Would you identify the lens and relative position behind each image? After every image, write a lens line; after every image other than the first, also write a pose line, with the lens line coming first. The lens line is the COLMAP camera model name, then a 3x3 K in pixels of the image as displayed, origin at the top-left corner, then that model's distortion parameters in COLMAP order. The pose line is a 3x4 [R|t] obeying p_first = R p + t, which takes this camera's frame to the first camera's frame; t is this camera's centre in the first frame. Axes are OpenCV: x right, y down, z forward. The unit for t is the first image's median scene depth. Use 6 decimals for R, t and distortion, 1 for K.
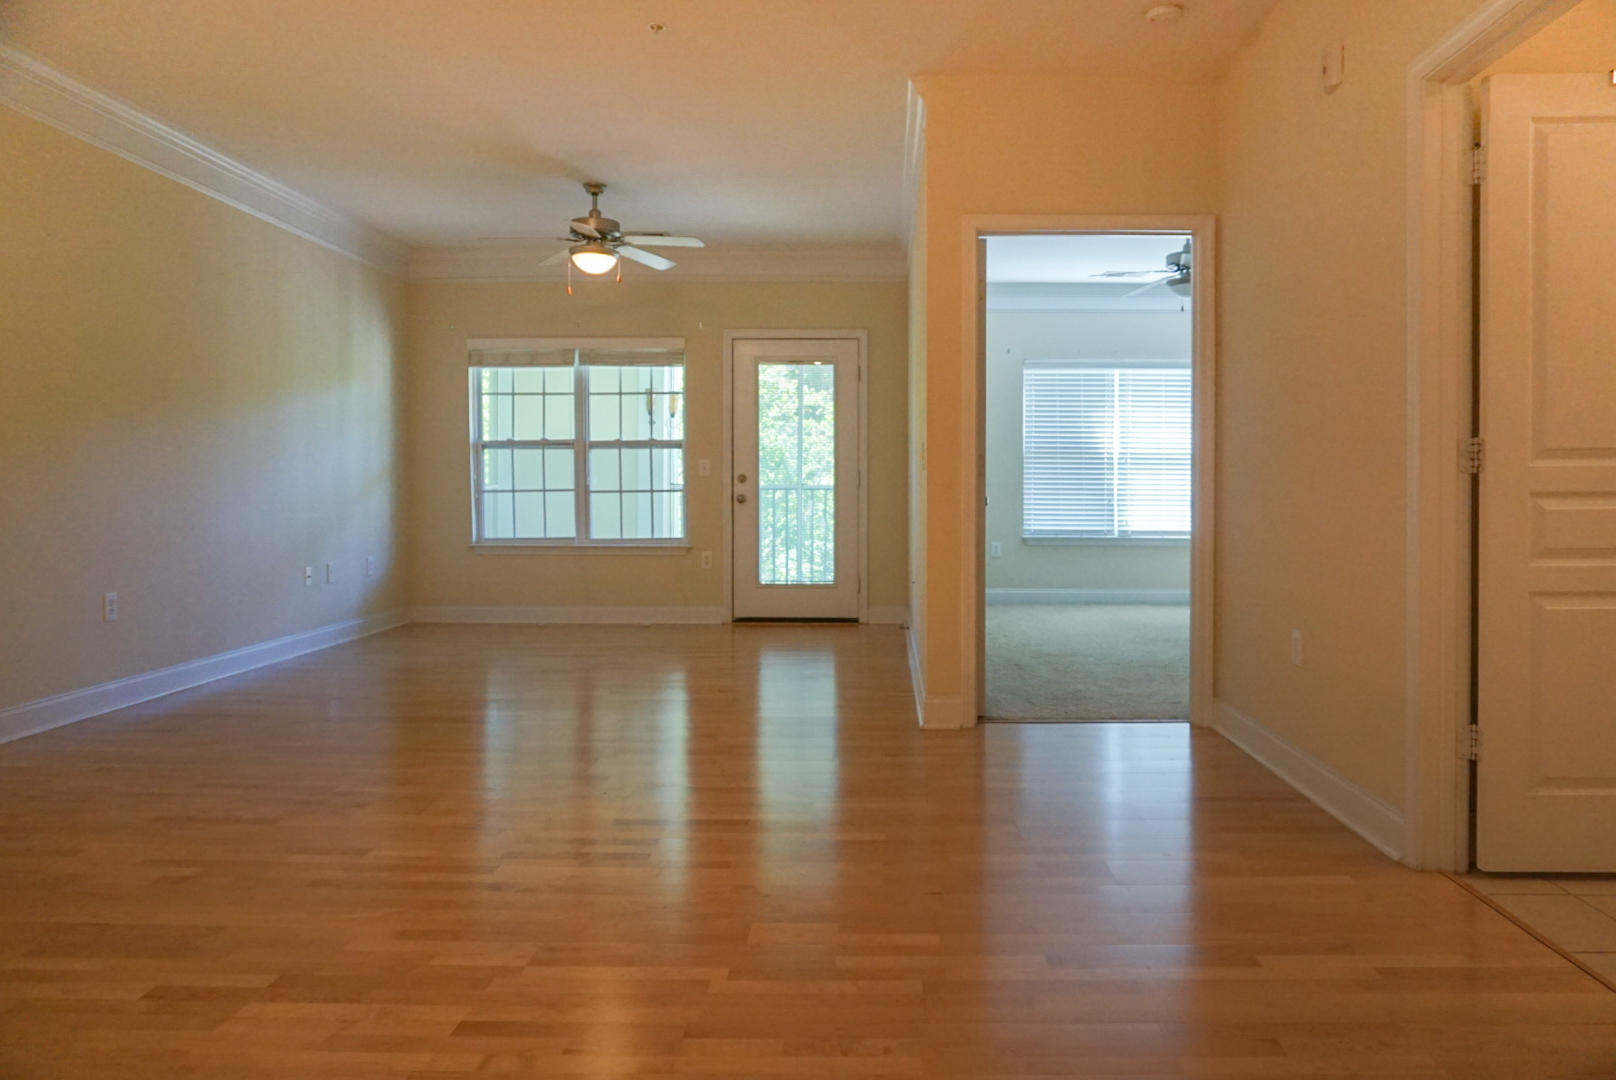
lens RADIAL K [[1138.8, 0, 842.9], [0, 1138.8, 503.4], [0, 0, 1]] dist [-0.003676, 0.004837]
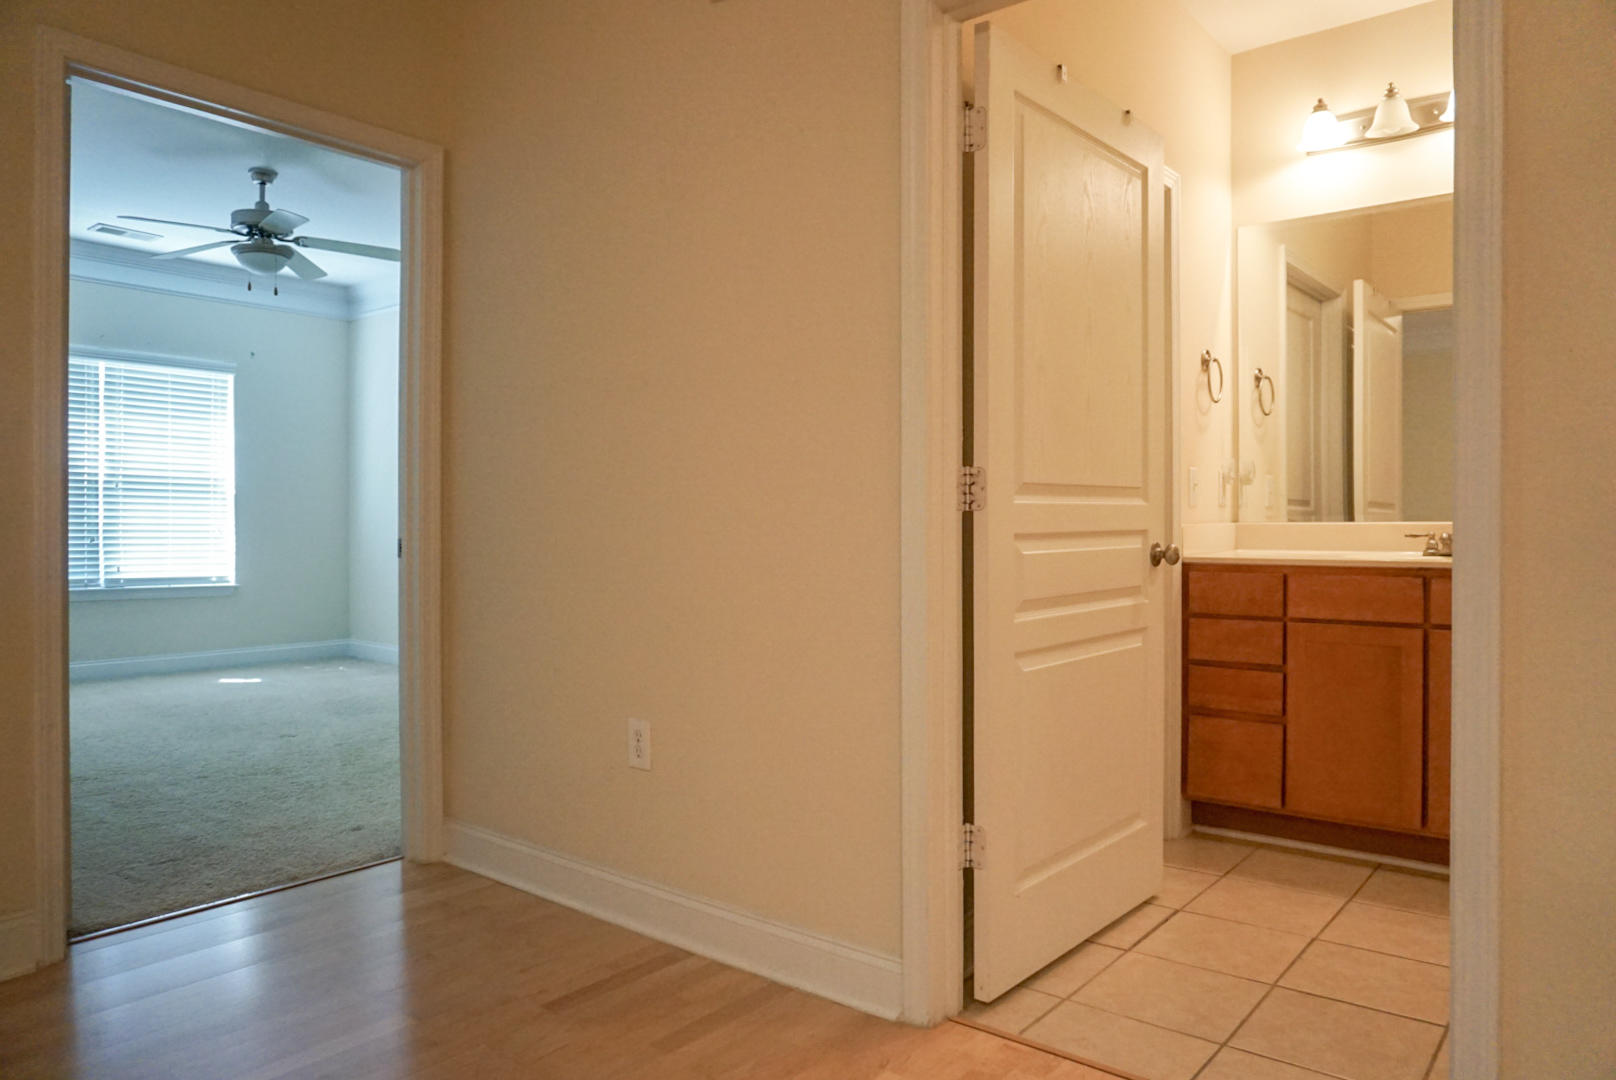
lens RADIAL K [[1085.2, 0, 807.4], [0, 1085.2, 531.7], [0, 0, 1]] dist [-0.024840, 0.004913]
pose [[0.598536, -0.003413, 0.801089, -0.043774], [0.006022, 0.999982, -0.000238, -0.004295], [-0.801073, 0.004967, 0.598546, 0.218833]]
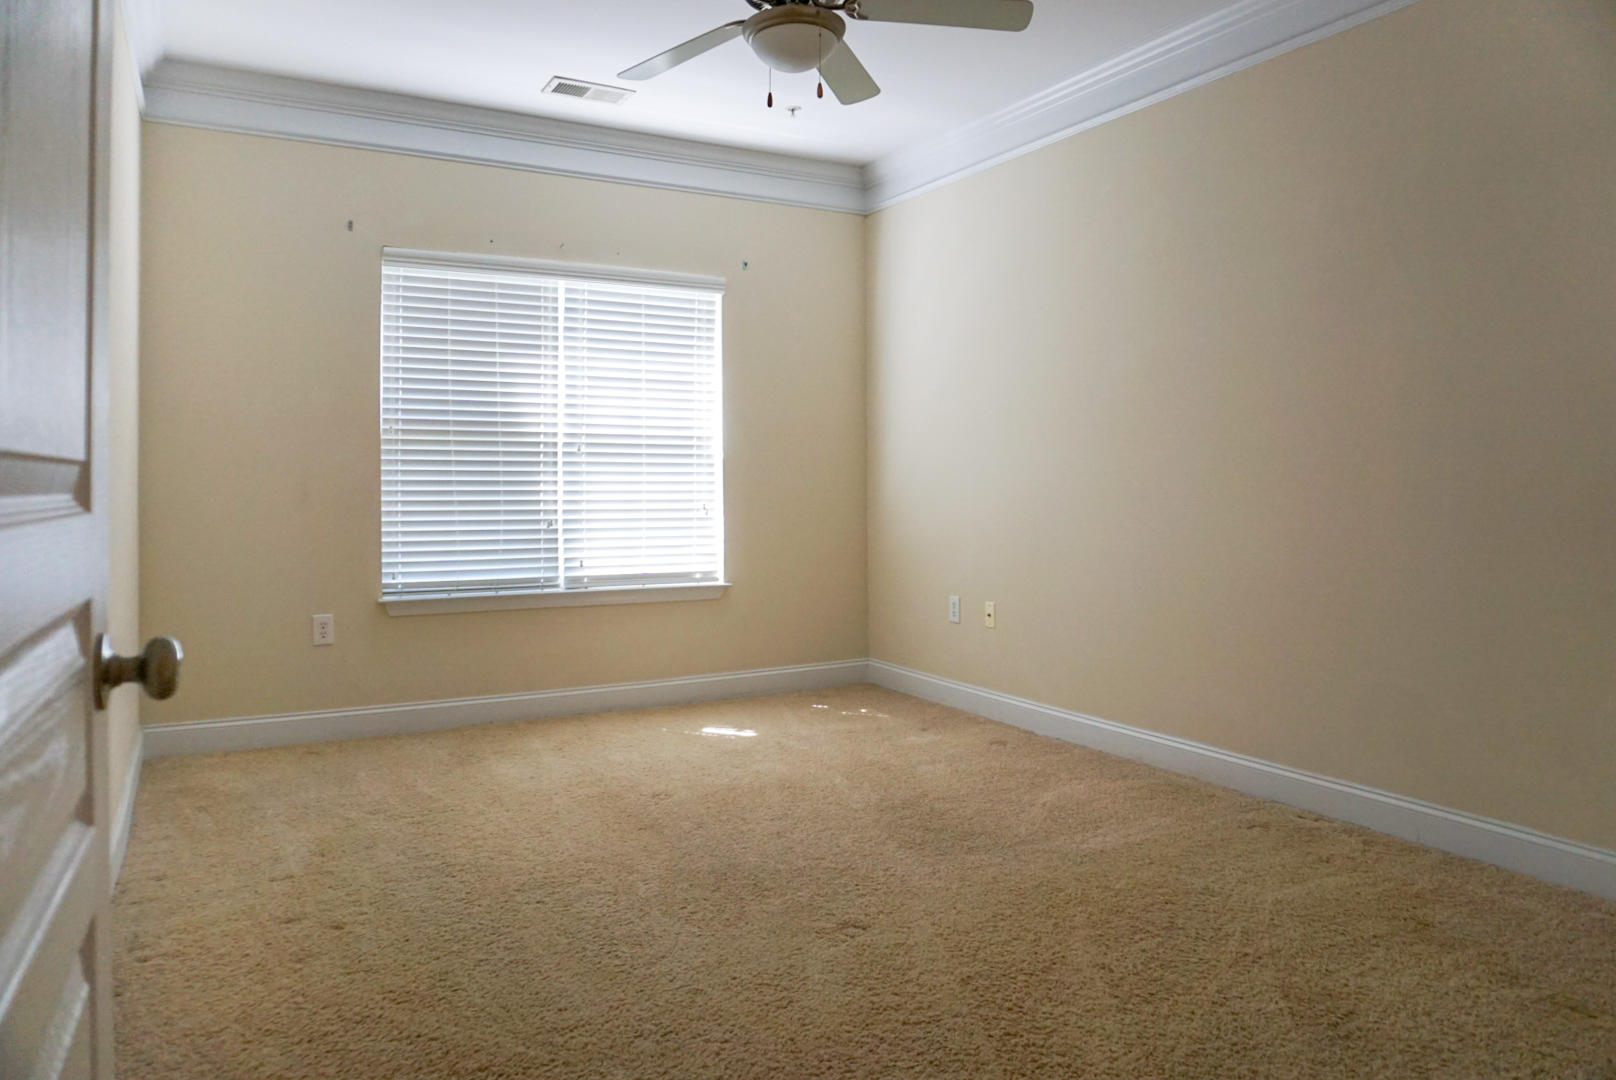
lens RADIAL K [[1119.4, 0, 813.6], [0, 1119.4, 473.8], [0, 0, 1]] dist [-0.037216, 0.006576]
pose [[0.863033, 0.001787, 0.505144, 0.075922], [0.007871, 0.999825, -0.016985, -0.015603], [-0.505086, 0.018635, 0.862868, 0.483750]]
